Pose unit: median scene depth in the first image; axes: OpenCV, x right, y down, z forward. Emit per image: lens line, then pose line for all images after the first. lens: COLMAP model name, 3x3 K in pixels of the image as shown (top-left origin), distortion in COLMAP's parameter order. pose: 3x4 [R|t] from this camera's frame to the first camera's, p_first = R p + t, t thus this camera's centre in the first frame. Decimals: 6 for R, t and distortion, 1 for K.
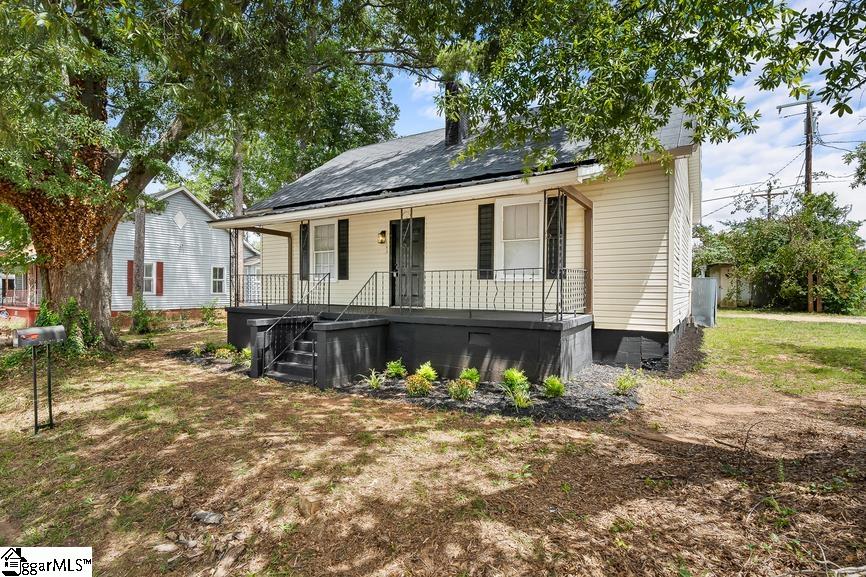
lens RADIAL K [[417.7, 0, 430.6], [0, 417.7, 288.4], [0, 0, 1]] dist [-0.001468, -0.000048]
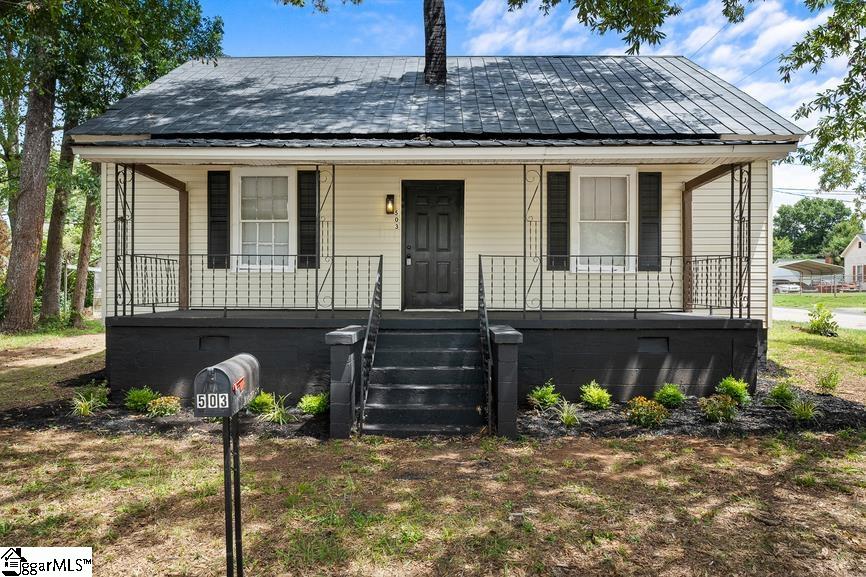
lens RADIAL K [[547.6, 0, 433.8], [0, 547.6, 288.0], [0, 0, 1]] dist [-0.000618, -0.002498]
pose [[0.857405, -0.005922, 0.514609, -0.509784], [-0.001137, 0.999910, 0.013402, -0.000424], [-0.514642, -0.012076, 0.857320, 0.213439]]
